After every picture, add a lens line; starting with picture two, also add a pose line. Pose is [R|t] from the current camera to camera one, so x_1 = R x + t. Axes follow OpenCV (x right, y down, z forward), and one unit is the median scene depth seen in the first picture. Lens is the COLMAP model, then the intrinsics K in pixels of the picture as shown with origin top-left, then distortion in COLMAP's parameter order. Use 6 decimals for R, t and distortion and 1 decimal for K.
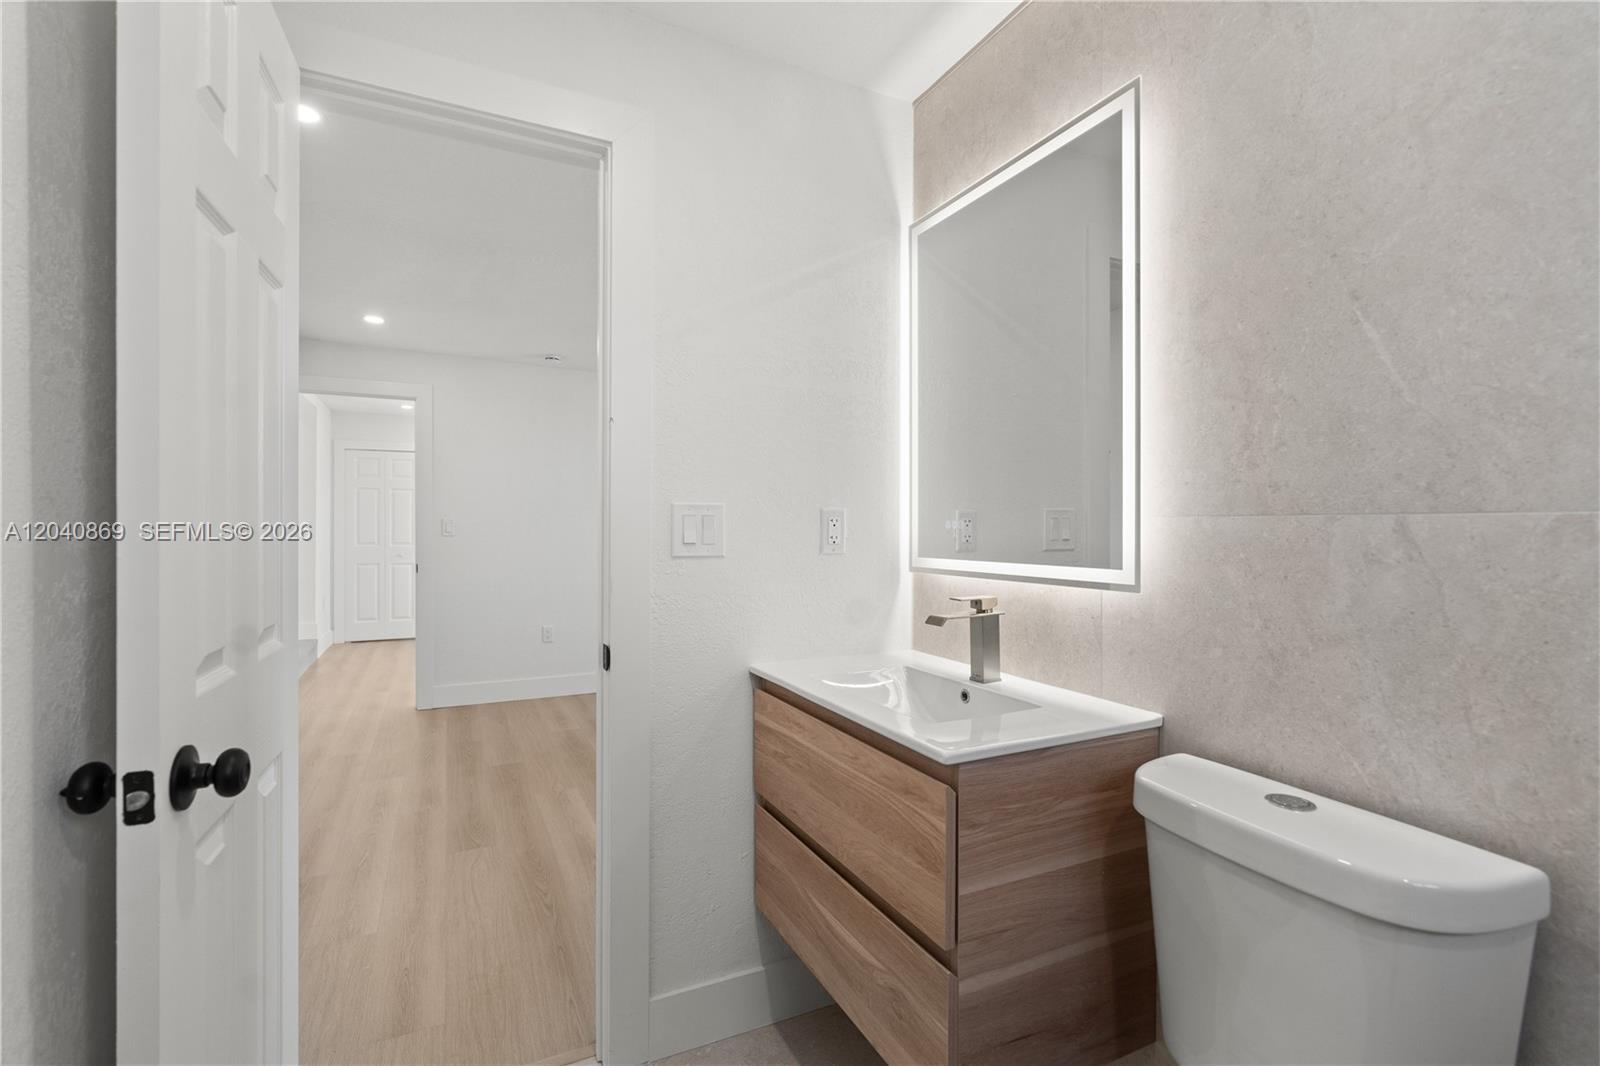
lens RADIAL K [[724.5, 0, 805.2], [0, 724.5, 530.3], [0, 0, 1]] dist [-0.002875, 0.000638]
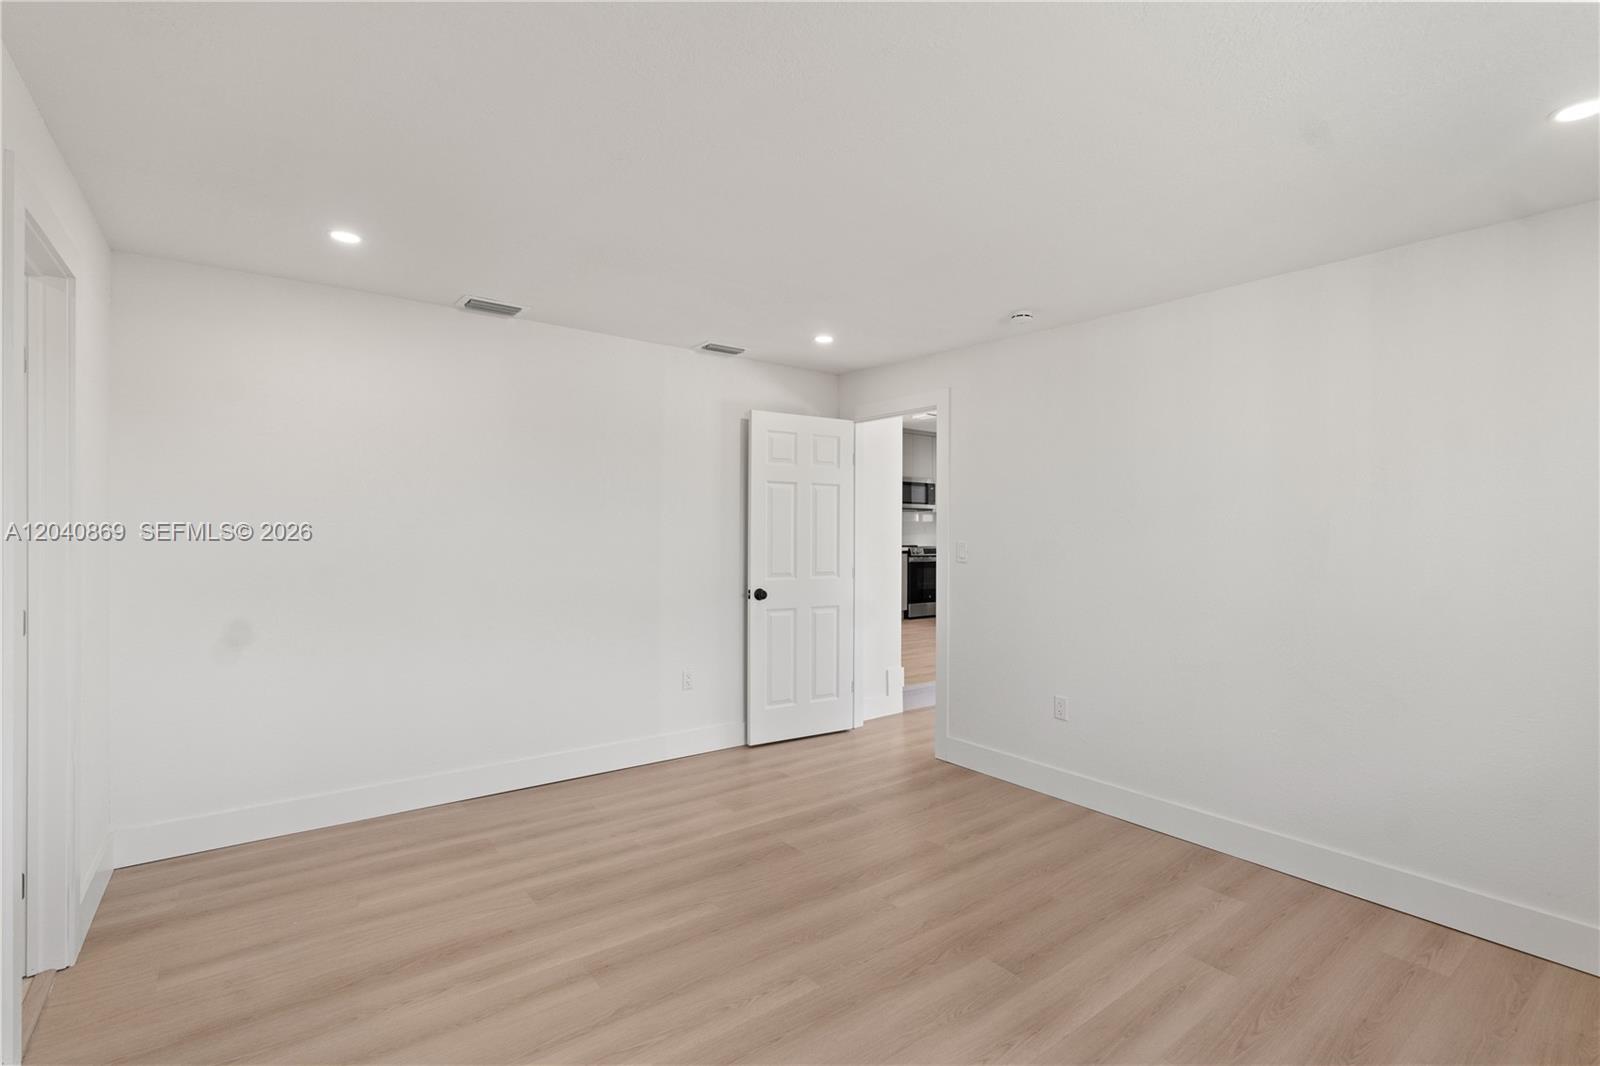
lens RADIAL K [[724.5, 0, 805.2], [0, 724.5, 530.3], [0, 0, 1]] dist [-0.002875, 0.000638]
pose [[0.153186, -0.009529, -0.988151, 0.462677], [0.000334, 0.999954, -0.009591, -0.029450], [0.988197, 0.001140, 0.153182, 1.032473]]
